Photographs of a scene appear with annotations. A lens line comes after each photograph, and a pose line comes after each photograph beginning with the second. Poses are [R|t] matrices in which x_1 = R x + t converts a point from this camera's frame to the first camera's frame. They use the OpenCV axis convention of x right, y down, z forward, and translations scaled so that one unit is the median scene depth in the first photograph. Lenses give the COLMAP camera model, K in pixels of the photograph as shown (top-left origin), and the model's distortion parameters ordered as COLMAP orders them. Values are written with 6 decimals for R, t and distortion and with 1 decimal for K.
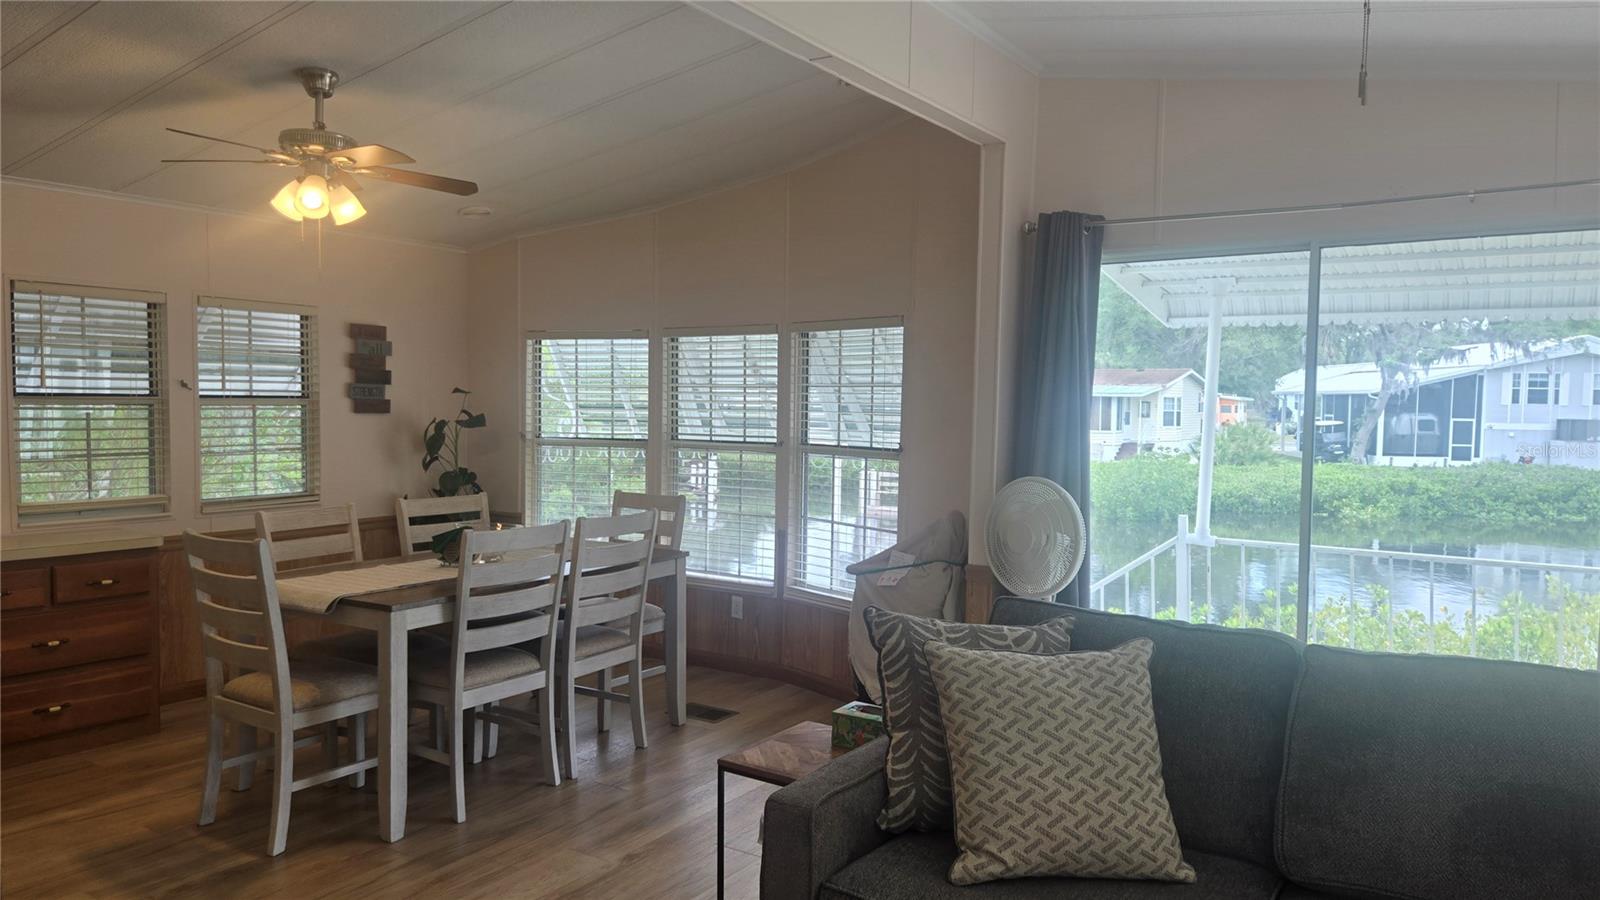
lens RADIAL K [[1075.8, 0, 806.1], [0, 1075.8, 458.5], [0, 0, 1]] dist [0.110743, -0.100535]
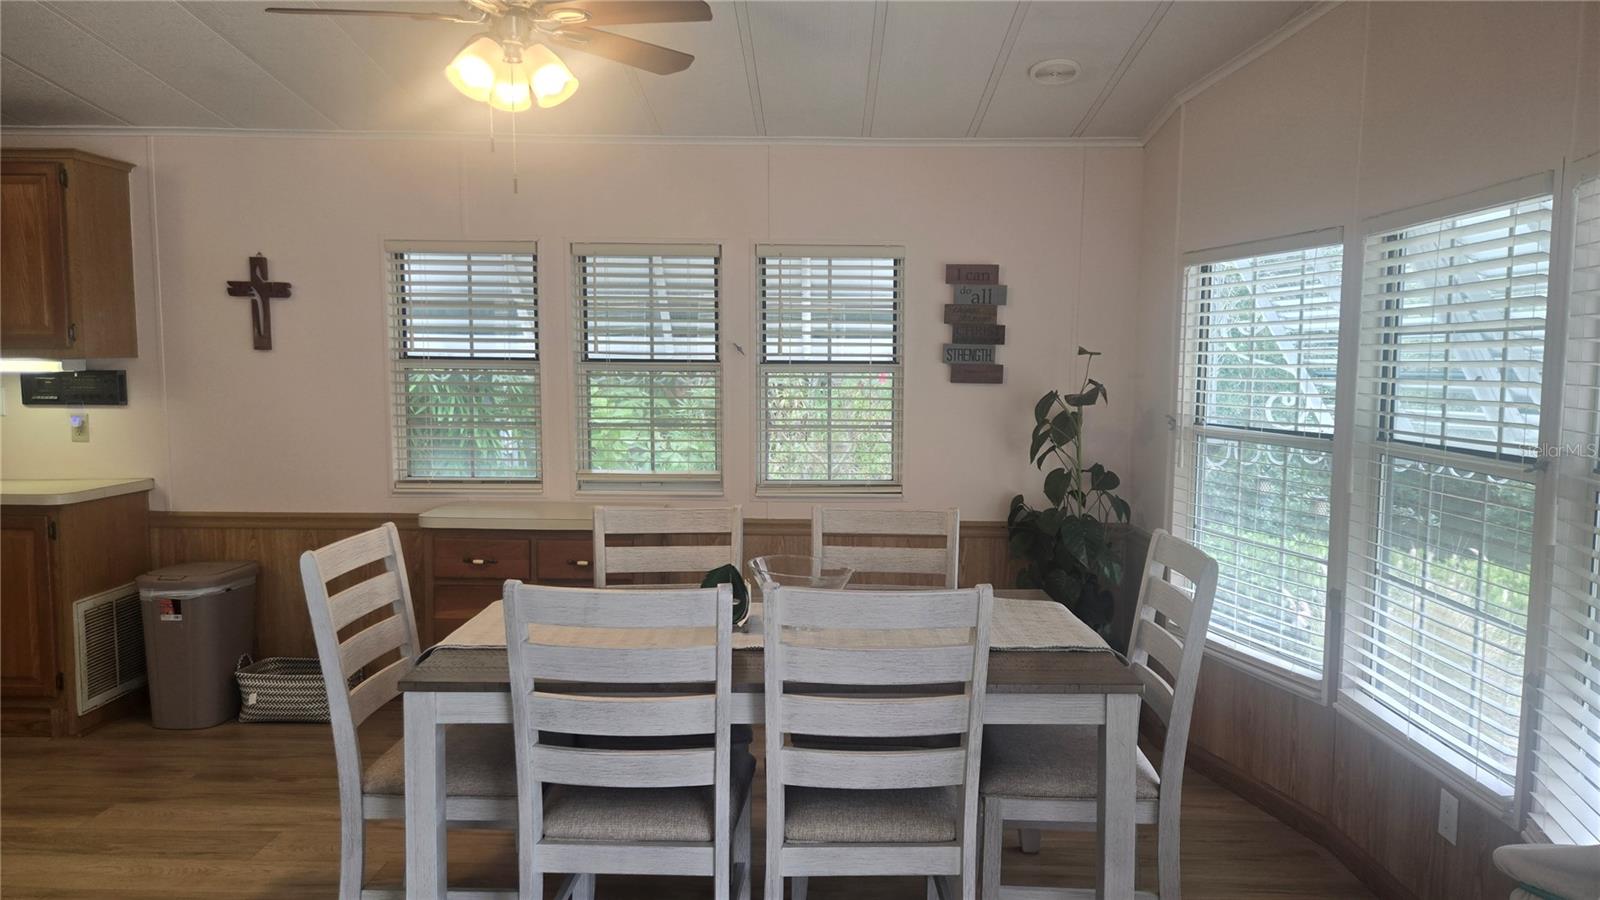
lens RADIAL K [[1075.8, 0, 806.1], [0, 1075.8, 458.5], [0, 0, 1]] dist [0.110743, -0.100535]
pose [[0.535187, 0.072194, -0.841643, 0.168721], [-0.045223, 0.997361, 0.056794, -0.026908], [0.843522, 0.007666, 0.537040, 0.506180]]
